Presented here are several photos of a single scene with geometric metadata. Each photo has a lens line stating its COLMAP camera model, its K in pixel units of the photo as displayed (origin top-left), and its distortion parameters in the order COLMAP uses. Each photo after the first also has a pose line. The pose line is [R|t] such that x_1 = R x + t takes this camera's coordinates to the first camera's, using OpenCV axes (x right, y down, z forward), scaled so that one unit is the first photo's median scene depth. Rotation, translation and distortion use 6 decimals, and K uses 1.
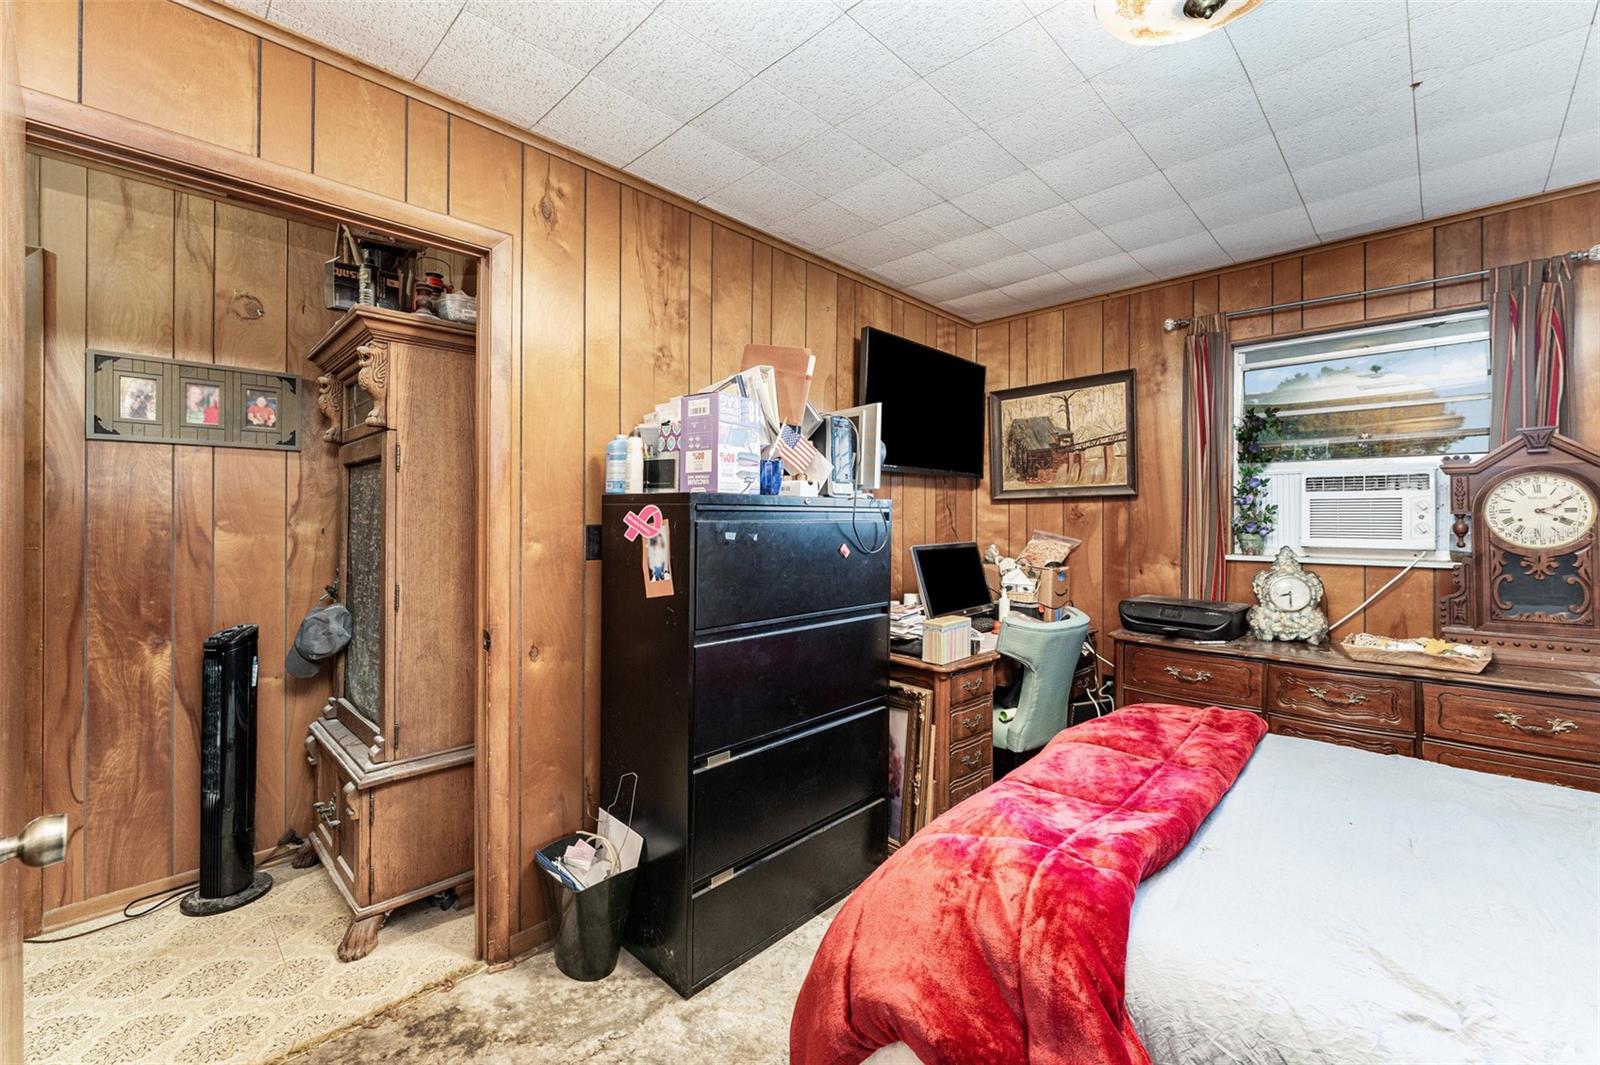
lens RADIAL K [[656.4, 0, 801.1], [0, 656.4, 519.1], [0, 0, 1]] dist [-0.008633, -0.000021]
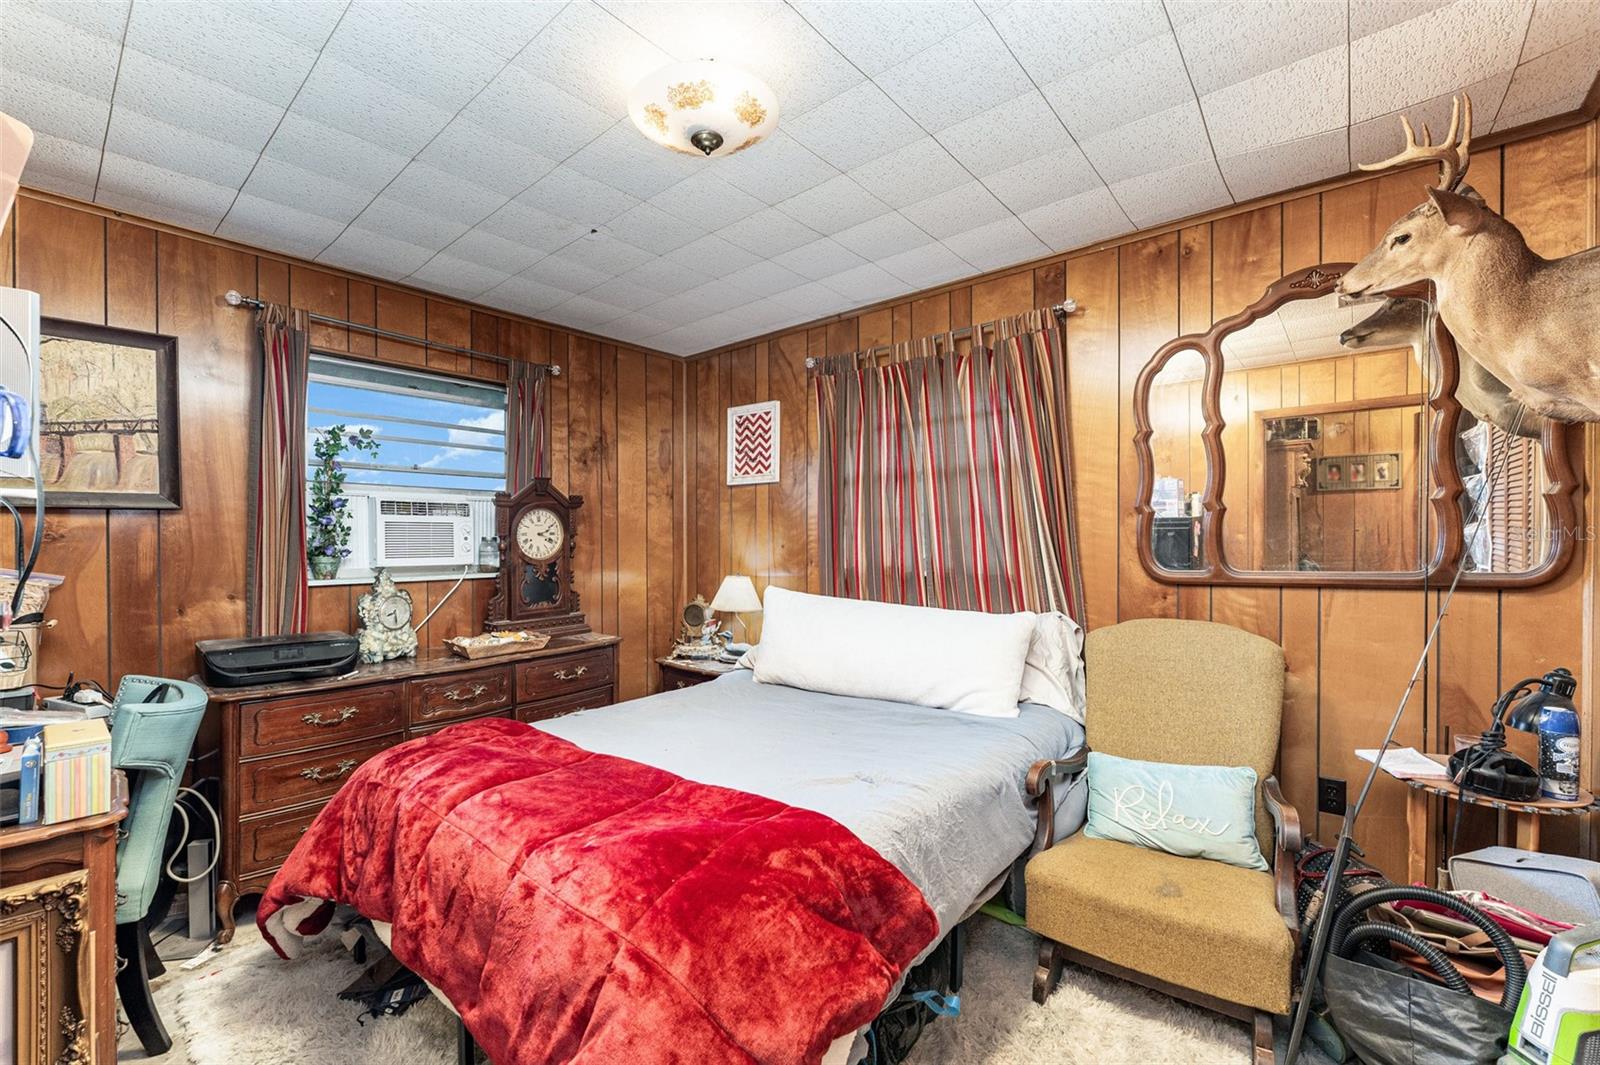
lens RADIAL K [[656.4, 0, 800.7], [0, 656.4, 540.1], [0, 0, 1]] dist [-0.008633, -0.000021]
pose [[-0.073198, -0.001523, 0.997316, -0.321538], [0.006971, 0.999974, 0.002039, 0.001990], [-0.997293, 0.007102, -0.073185, 0.419464]]
